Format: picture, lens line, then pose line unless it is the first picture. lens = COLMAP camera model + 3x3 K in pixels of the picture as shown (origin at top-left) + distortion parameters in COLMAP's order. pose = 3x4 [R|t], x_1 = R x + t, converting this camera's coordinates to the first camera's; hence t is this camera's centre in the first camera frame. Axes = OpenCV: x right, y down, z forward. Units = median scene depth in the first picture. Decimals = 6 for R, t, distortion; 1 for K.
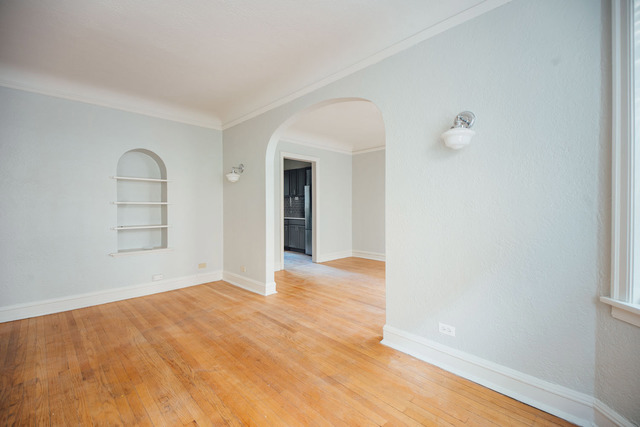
lens RADIAL K [[277.0, 0, 321.2], [0, 277.0, 209.1], [0, 0, 1]] dist [0.040229, -0.016231]
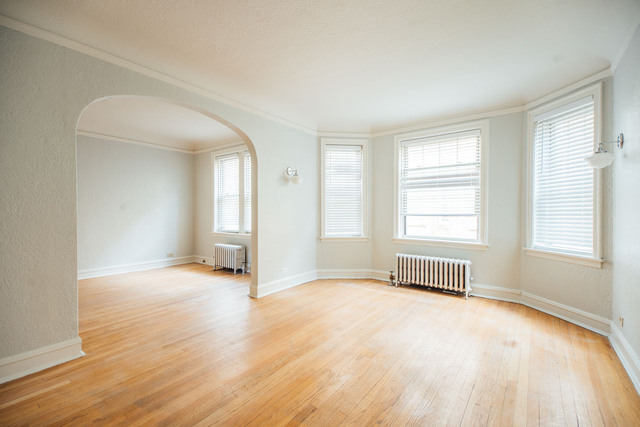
lens RADIAL K [[277.0, 0, 315.0], [0, 277.0, 213.8], [0, 0, 1]] dist [0.040229, -0.016231]
pose [[-0.129879, -0.011577, 0.991462, -1.102141], [0.005632, 0.999907, 0.012413, -0.003004], [-0.991514, 0.007196, -0.129802, 0.724915]]
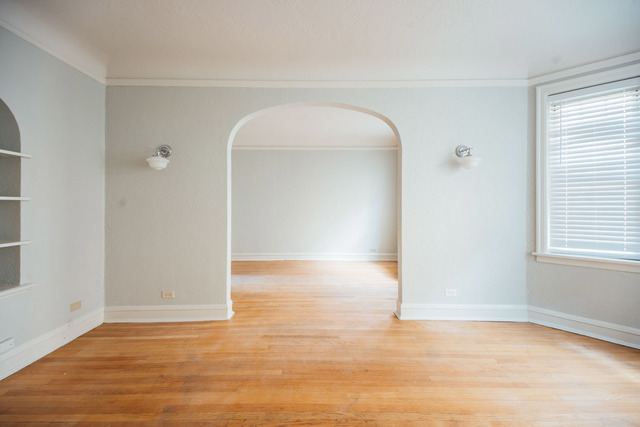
lens RADIAL K [[277.0, 0, 318.3], [0, 277.0, 205.1], [0, 0, 1]] dist [0.040229, -0.016231]
pose [[0.703546, 0.004589, 0.710634, -0.737008], [0.002077, 0.999962, -0.008514, -0.005367], [-0.710646, 0.007466, 0.703510, 0.329104]]
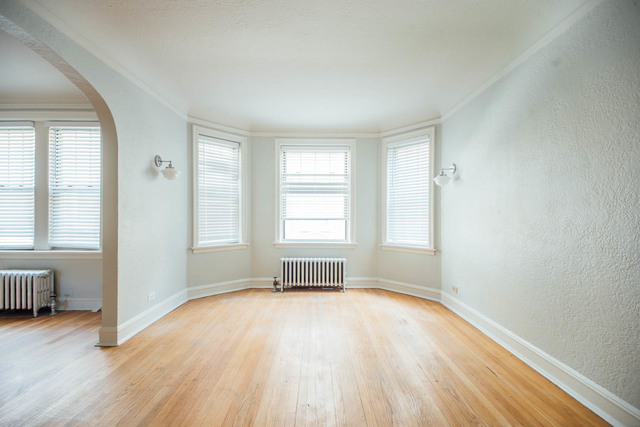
lens RADIAL K [[277.0, 0, 314.9], [0, 277.0, 215.3], [0, 0, 1]] dist [0.040229, -0.016231]
pose [[-0.707917, -0.001678, 0.706293, -0.843230], [0.000669, 0.999995, 0.003046, -0.000389], [-0.706295, 0.002629, -0.707913, 1.006877]]
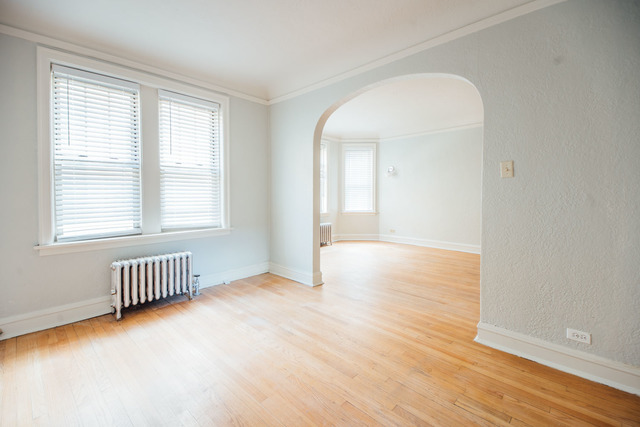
lens RADIAL K [[277.0, 0, 309.6], [0, 277.0, 197.5], [0, 0, 1]] dist [0.040229, -0.016231]
pose [[-0.999966, 0.003169, 0.007549, 0.221961], [0.003312, 0.999814, 0.018999, -0.003234], [-0.007488, 0.019023, -0.999791, 2.019448]]
